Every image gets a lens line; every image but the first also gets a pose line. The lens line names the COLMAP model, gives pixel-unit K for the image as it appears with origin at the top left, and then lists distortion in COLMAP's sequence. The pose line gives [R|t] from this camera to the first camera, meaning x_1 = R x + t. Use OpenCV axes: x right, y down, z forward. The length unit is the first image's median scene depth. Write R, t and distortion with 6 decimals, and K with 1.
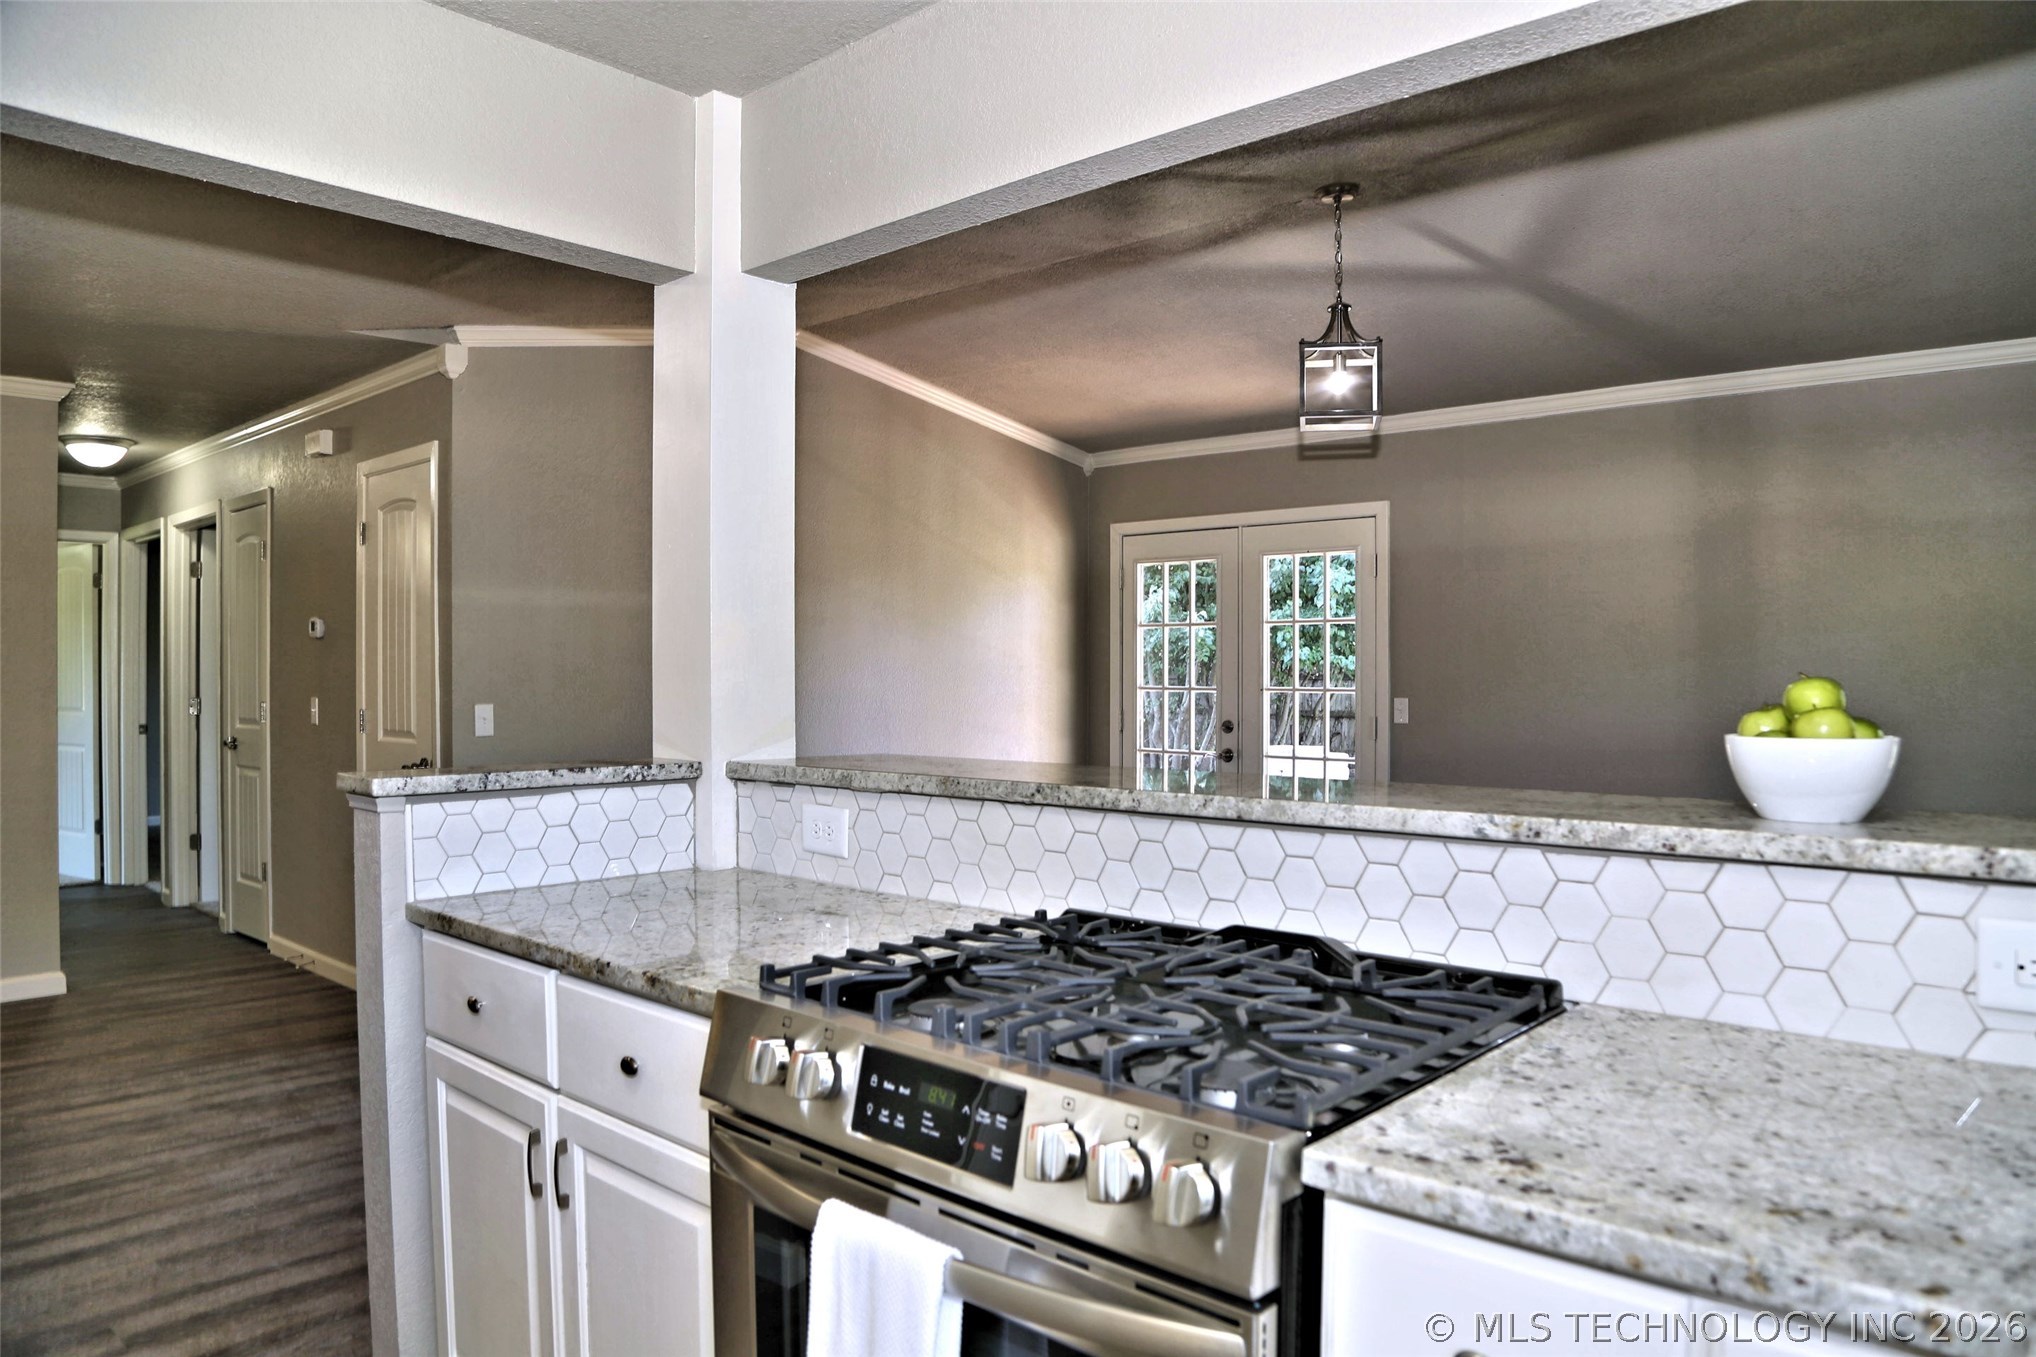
lens RADIAL K [[1371.3, 0, 1021.8], [0, 1371.3, 685.9], [0, 0, 1]] dist [-0.129718, 0.071507]
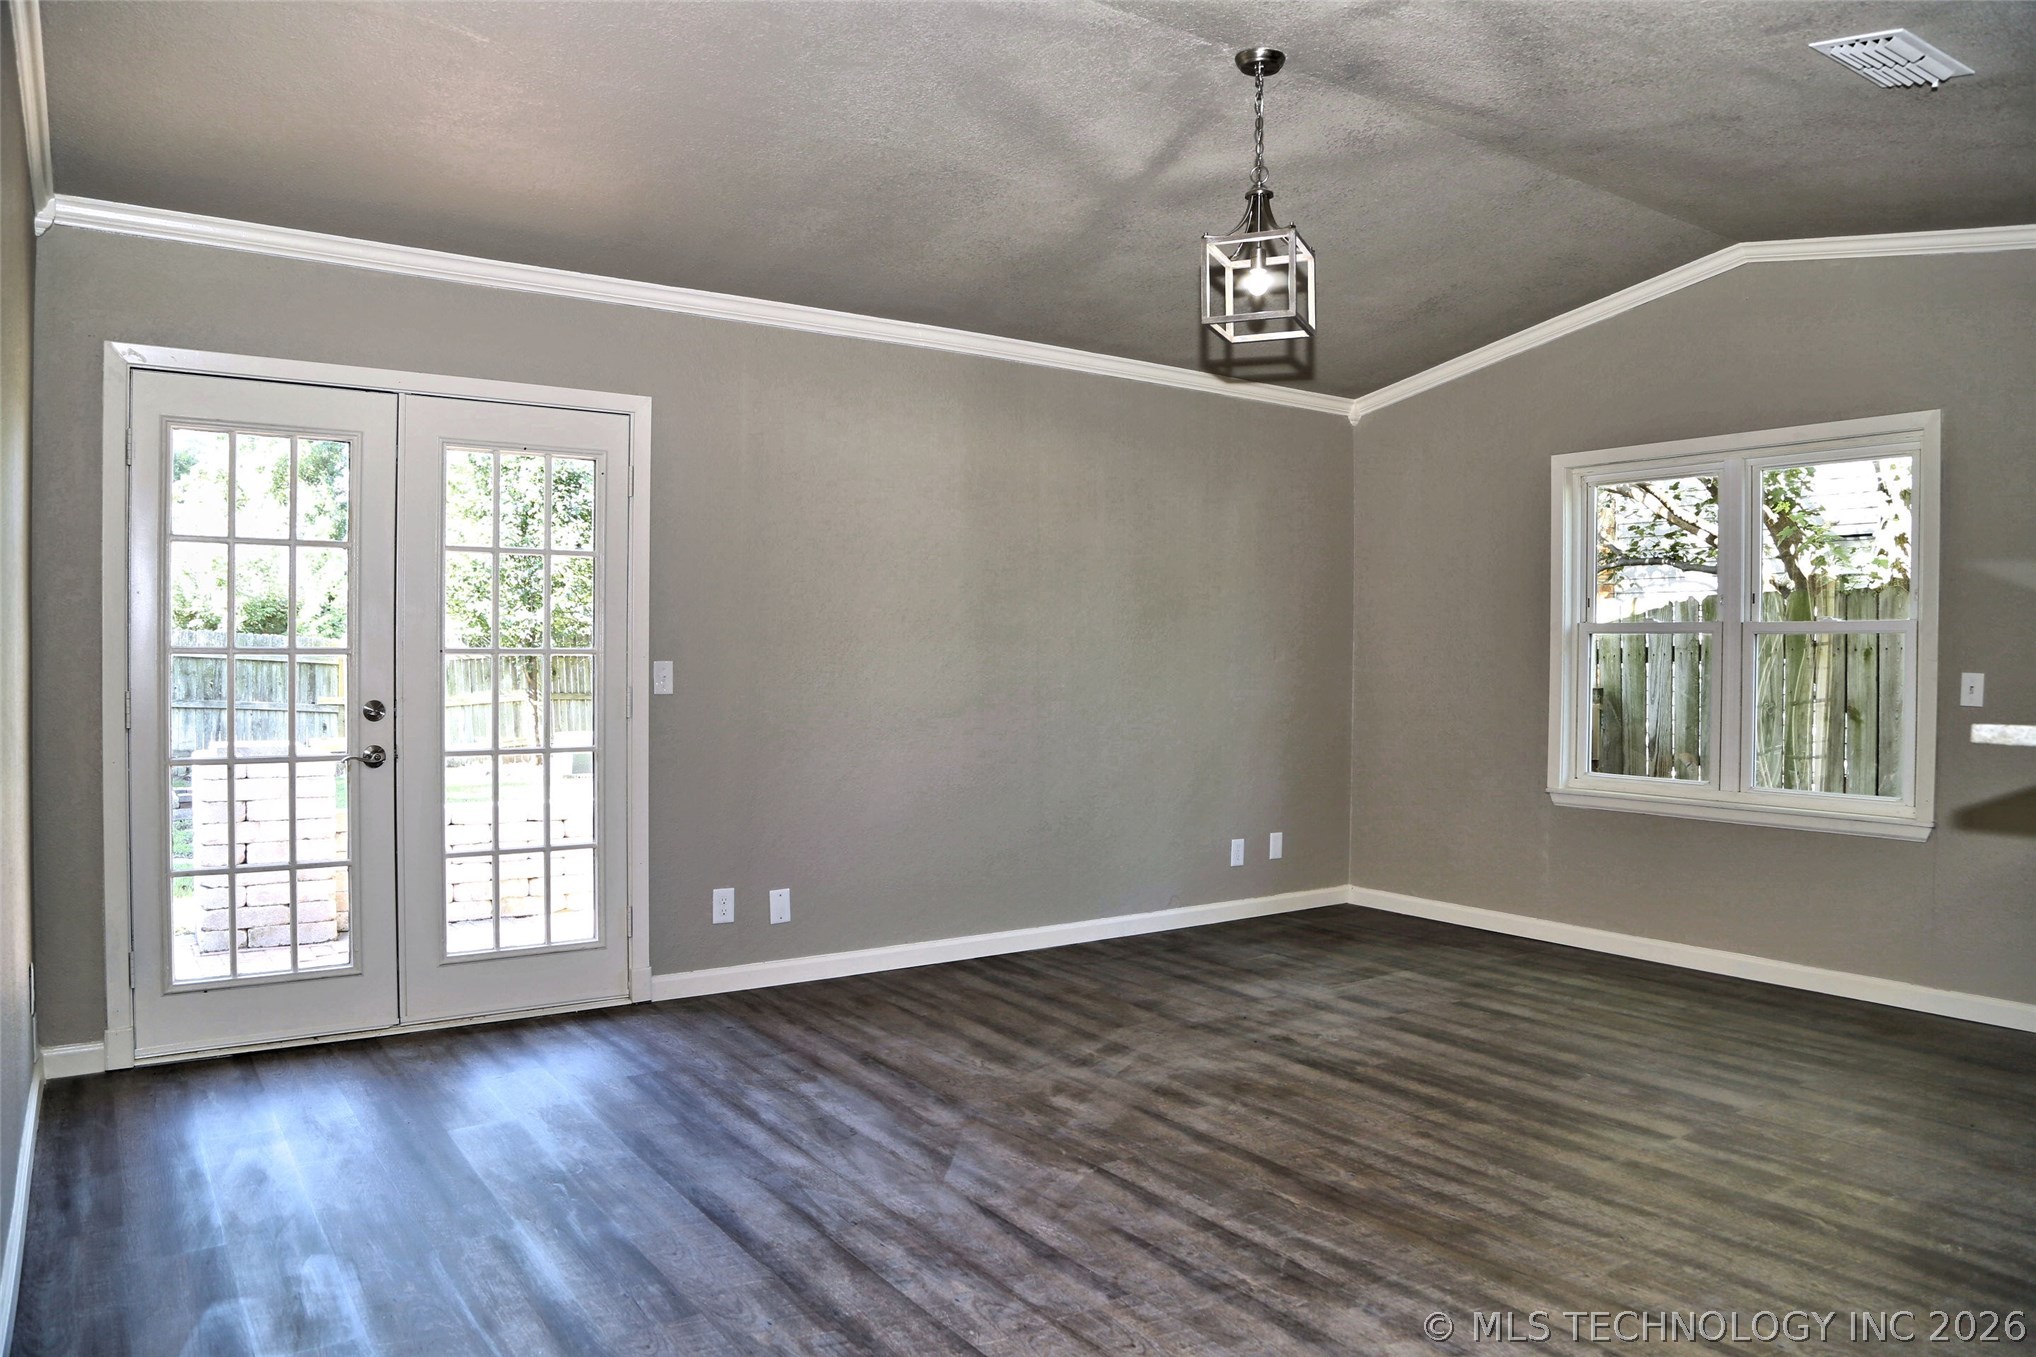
lens RADIAL K [[1371.3, 0, 1021.8], [0, 1371.3, 685.9], [0, 0, 1]] dist [-0.129718, 0.071507]
pose [[0.214504, -0.023046, 0.976451, -0.479283], [0.003566, 0.999733, 0.022812, 0.007039], [-0.976717, -0.001411, 0.214529, 0.737928]]
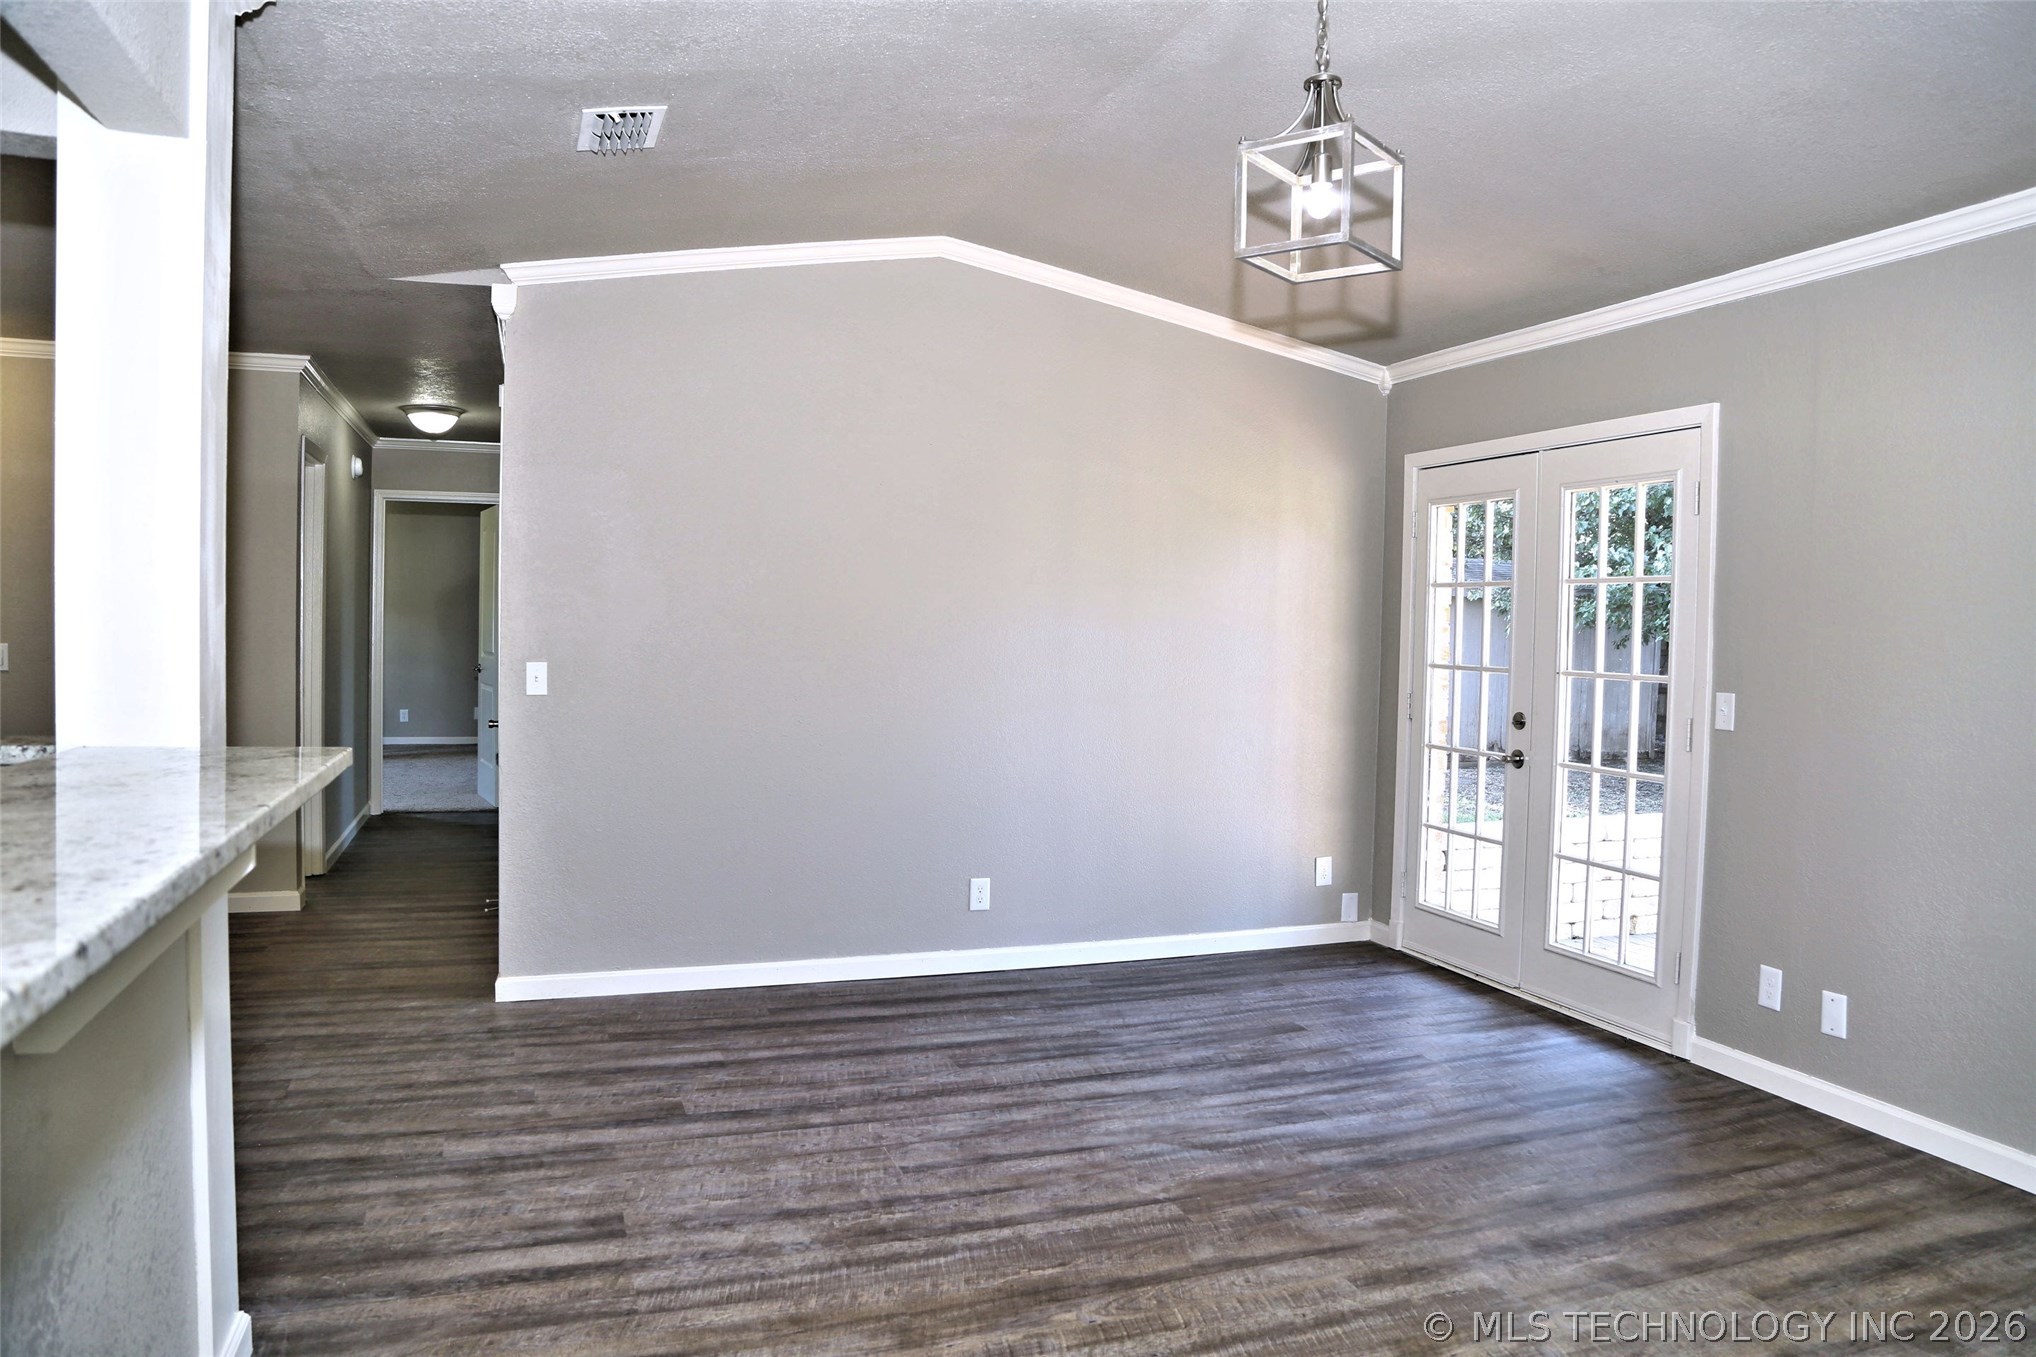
lens RADIAL K [[1371.3, 0, 1021.8], [0, 1371.3, 685.9], [0, 0, 1]] dist [-0.129718, 0.071507]
pose [[0.885813, 0.038706, -0.462425, 0.315246], [-0.025066, 0.999052, 0.035606, -0.010885], [0.463365, -0.019949, 0.885943, 0.285502]]
